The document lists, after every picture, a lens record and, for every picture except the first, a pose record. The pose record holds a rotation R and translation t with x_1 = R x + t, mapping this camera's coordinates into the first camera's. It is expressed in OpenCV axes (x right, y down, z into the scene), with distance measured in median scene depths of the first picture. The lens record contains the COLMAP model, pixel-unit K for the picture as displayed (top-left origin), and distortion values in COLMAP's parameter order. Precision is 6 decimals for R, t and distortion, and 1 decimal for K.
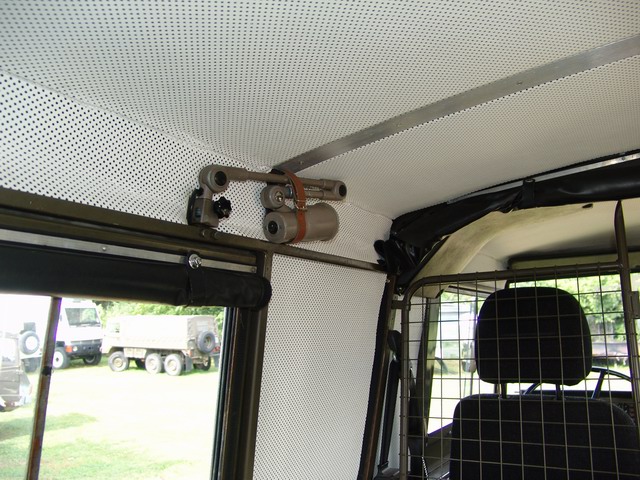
lens RADIAL K [[544.1, 0, 319.7], [0, 544.1, 243.8], [0, 0, 1]] dist [-0.156674, 0.139531]
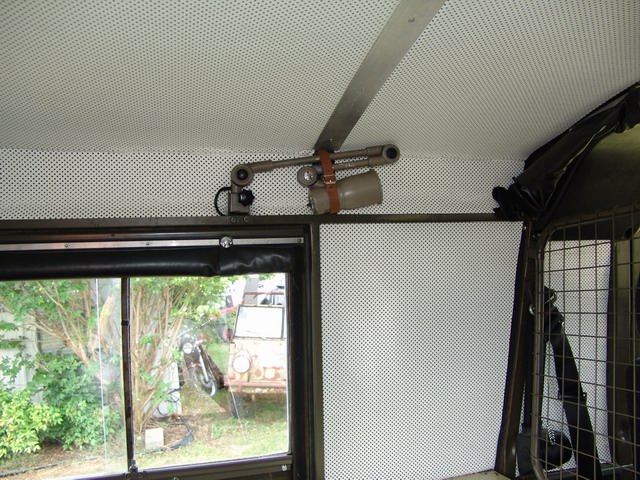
lens RADIAL K [[544.1, 0, 319.7], [0, 544.1, 243.8], [0, 0, 1]] dist [-0.156674, 0.139531]
pose [[0.729263, -0.077726, -0.679804, 0.706073], [0.143233, 0.988856, 0.040592, 0.012833], [0.669074, -0.126972, 0.732269, 0.146036]]
